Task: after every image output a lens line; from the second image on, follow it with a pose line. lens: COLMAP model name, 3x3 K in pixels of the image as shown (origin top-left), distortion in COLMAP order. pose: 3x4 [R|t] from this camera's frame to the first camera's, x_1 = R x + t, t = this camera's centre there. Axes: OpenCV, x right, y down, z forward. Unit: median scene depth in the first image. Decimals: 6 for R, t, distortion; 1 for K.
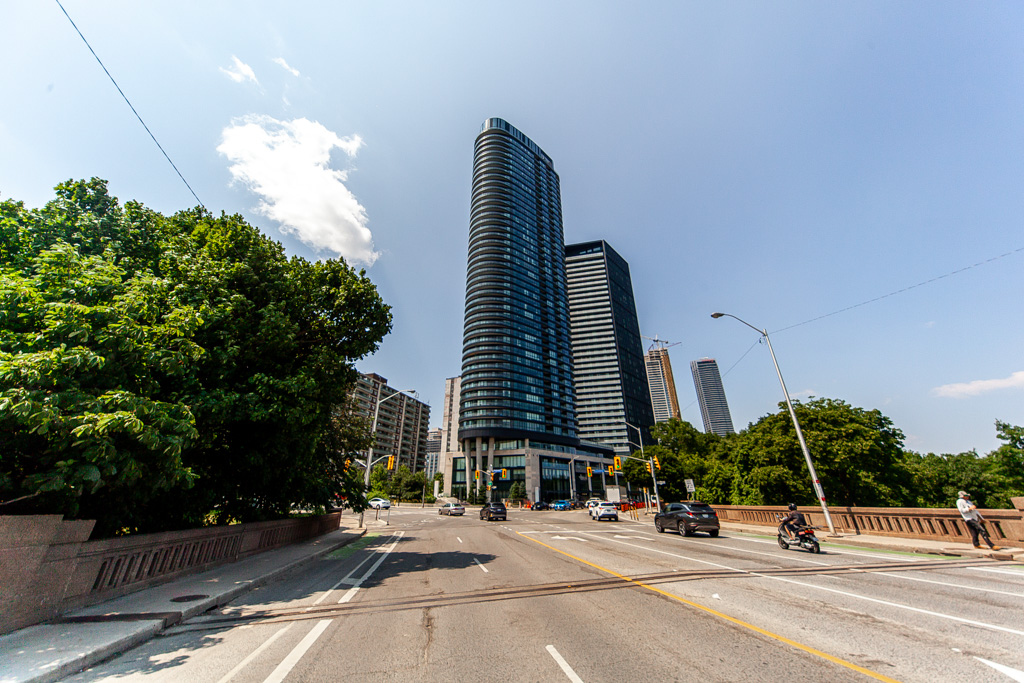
lens RADIAL K [[359.4, 0, 520.4], [0, 359.4, 333.4], [0, 0, 1]] dist [0.000940, -0.000205]
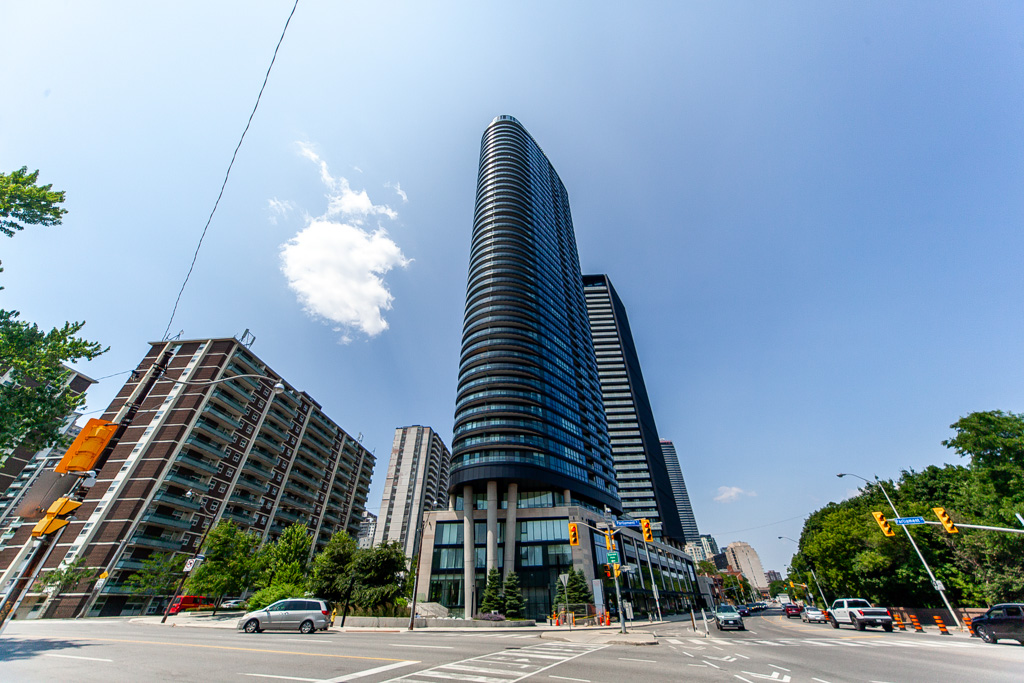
lens RADIAL K [[359.4, 0, 520.4], [0, 359.4, 333.4], [0, 0, 1]] dist [0.000940, -0.000205]
pose [[0.983893, 0.103384, 0.145833, -0.152174], [-0.069403, 0.972724, -0.221340, 0.157276], [-0.164738, 0.207654, 0.964231, 0.339157]]
